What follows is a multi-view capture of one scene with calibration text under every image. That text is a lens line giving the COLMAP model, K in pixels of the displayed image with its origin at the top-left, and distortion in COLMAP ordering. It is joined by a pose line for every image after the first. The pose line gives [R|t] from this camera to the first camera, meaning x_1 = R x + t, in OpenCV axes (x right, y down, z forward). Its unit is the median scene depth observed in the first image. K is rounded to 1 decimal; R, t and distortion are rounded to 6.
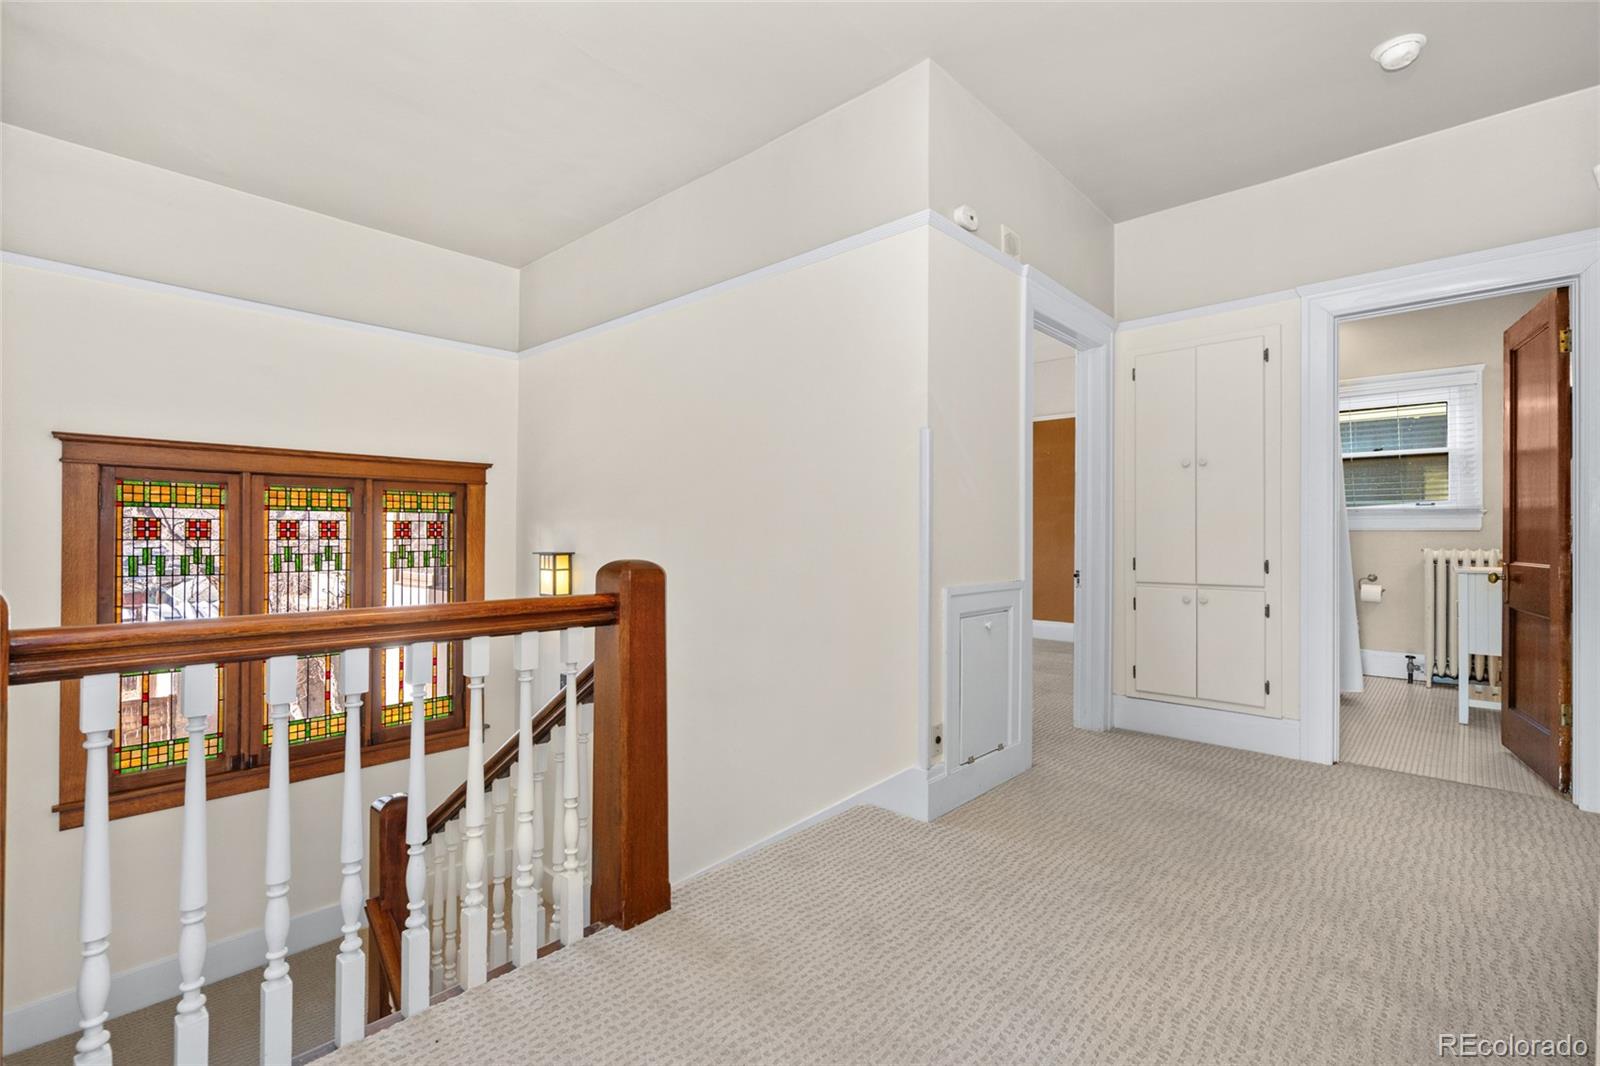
lens RADIAL K [[731.7, 0, 799.4], [0, 731.7, 533.8], [0, 0, 1]] dist [-0.007574, 0.004471]
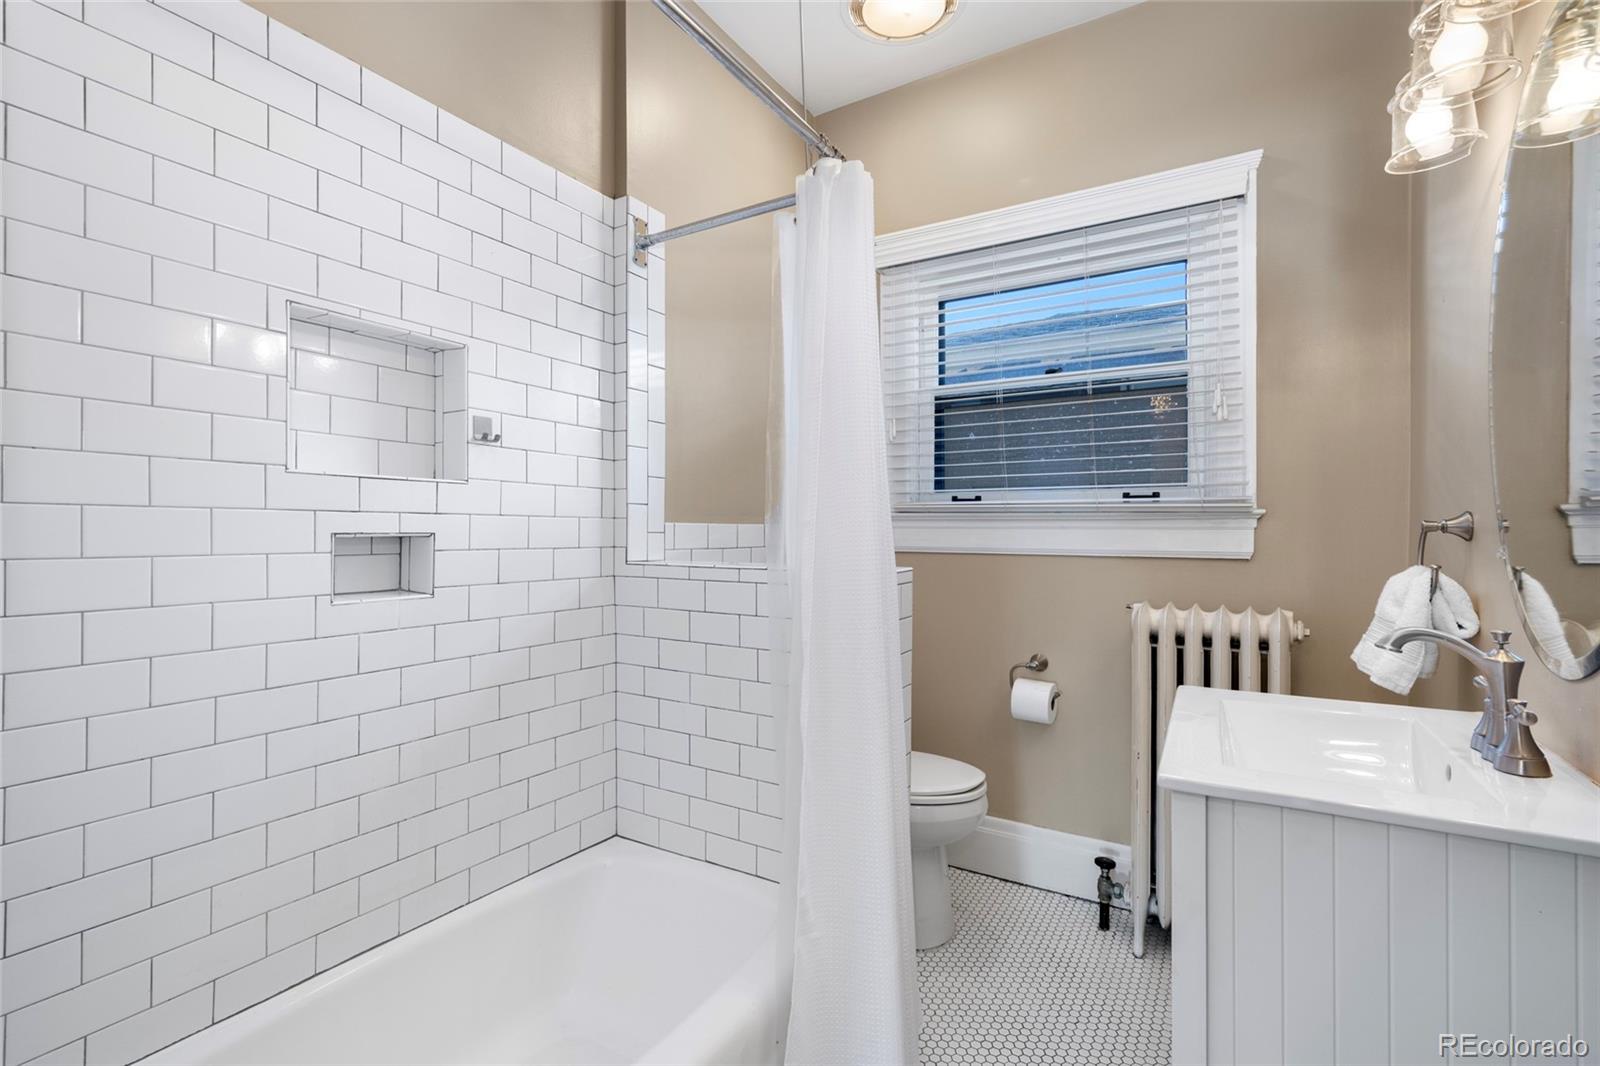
lens RADIAL K [[731.7, 0, 799.2], [0, 731.7, 532.6], [0, 0, 1]] dist [-0.007574, 0.004471]
pose [[0.982960, 0.002553, 0.183801, 0.591251], [-0.002275, 0.999996, -0.001726, -0.017307], [-0.183805, 0.001279, 0.982962, 0.625449]]
